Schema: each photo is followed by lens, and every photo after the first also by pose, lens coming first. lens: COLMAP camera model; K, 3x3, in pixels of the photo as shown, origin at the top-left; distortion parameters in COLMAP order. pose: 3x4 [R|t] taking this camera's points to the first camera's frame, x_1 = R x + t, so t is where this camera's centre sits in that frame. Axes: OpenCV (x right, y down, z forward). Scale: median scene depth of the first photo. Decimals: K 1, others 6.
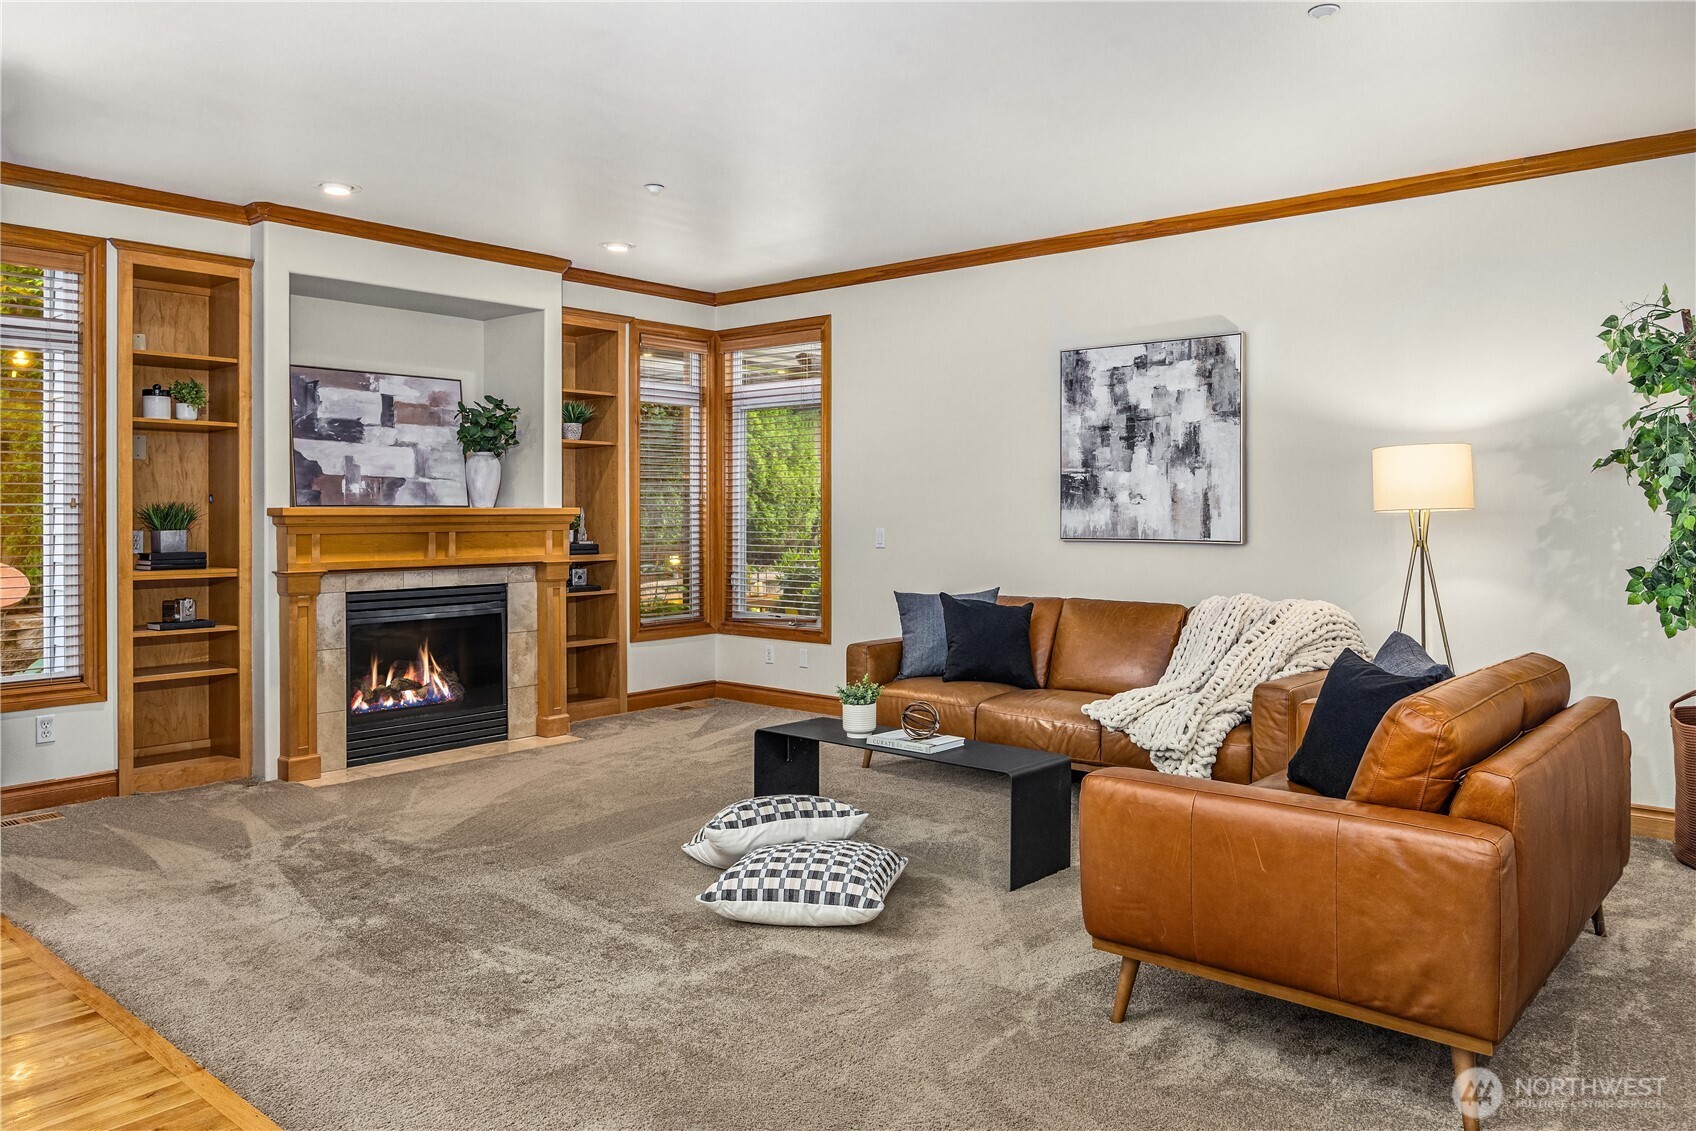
lens RADIAL K [[1170.1, 0, 843.7], [0, 1170.1, 545.4], [0, 0, 1]] dist [-0.000020, 0.001258]
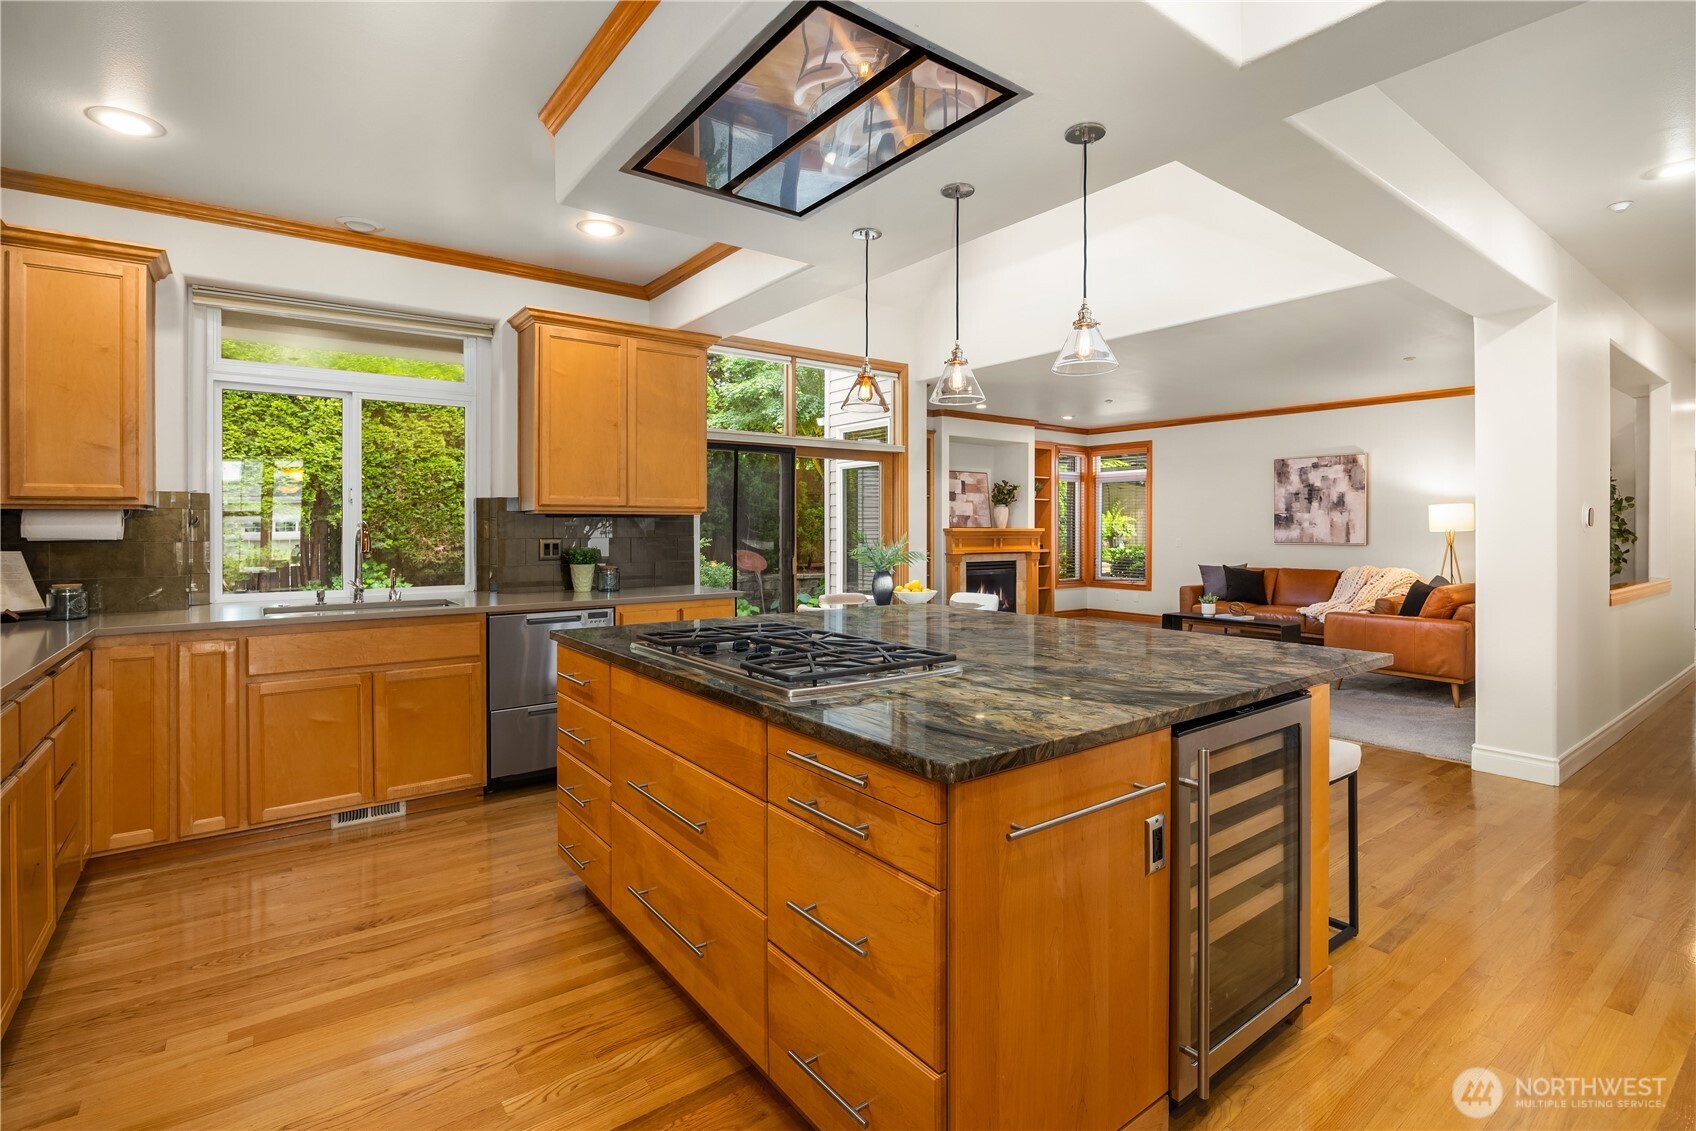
lens RADIAL K [[808.3, 0, 851.5], [0, 808.3, 543.8], [0, 0, 1]] dist [-0.000323, -0.000085]
pose [[0.979623, 0.005925, -0.200756, -0.311134], [-0.008542, 0.999889, -0.012175, 0.023200], [0.200662, 0.013642, 0.979566, -0.714261]]
